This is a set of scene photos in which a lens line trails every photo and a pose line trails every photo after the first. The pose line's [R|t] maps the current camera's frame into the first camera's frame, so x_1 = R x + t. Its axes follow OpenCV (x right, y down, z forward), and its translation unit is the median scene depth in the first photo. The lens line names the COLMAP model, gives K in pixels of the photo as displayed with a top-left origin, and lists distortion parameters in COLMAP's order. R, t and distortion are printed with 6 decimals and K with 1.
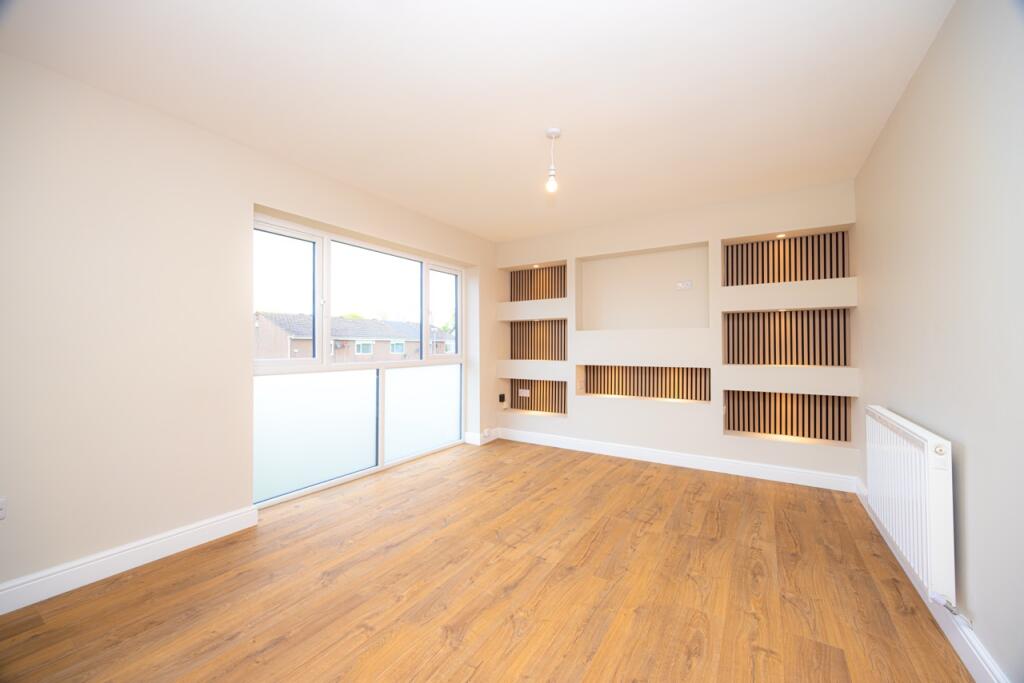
lens RADIAL K [[394.6, 0, 512.1], [0, 394.6, 339.2], [0, 0, 1]] dist [0.000081, 0.000143]
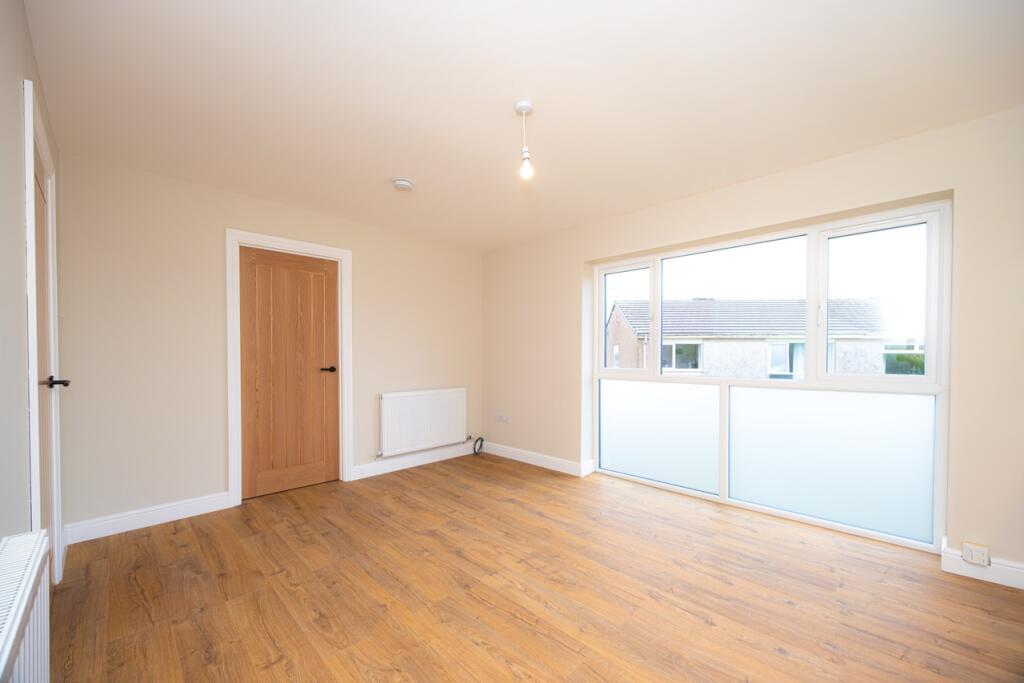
lens RADIAL K [[394.6, 0, 513.1], [0, 394.6, 358.5], [0, 0, 1]] dist [0.000081, 0.000143]
pose [[-0.211547, 0.008597, -0.977330, 0.726433], [0.019125, 0.999806, 0.004655, 0.004451], [0.977181, -0.017707, -0.211670, 0.889791]]
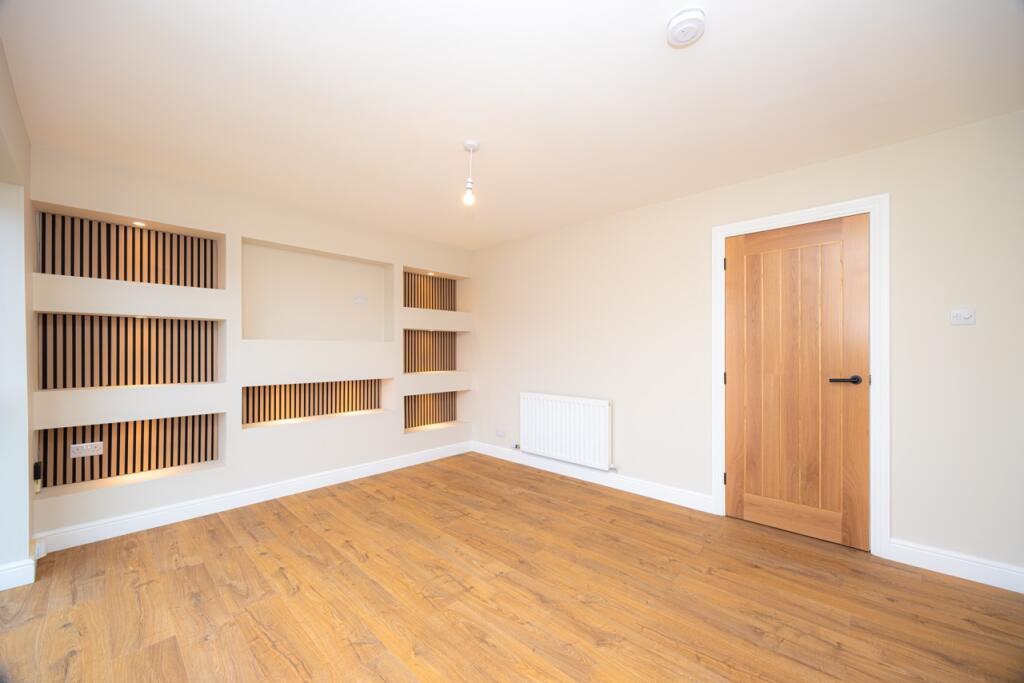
lens RADIAL K [[394.6, 0, 517.0], [0, 394.6, 348.7], [0, 0, 1]] dist [0.000081, 0.000143]
pose [[0.174640, 0.006354, 0.984612, -0.645411], [-0.019112, 0.999813, -0.003063, -0.016198], [-0.984447, -0.018283, 0.174729, 0.551781]]
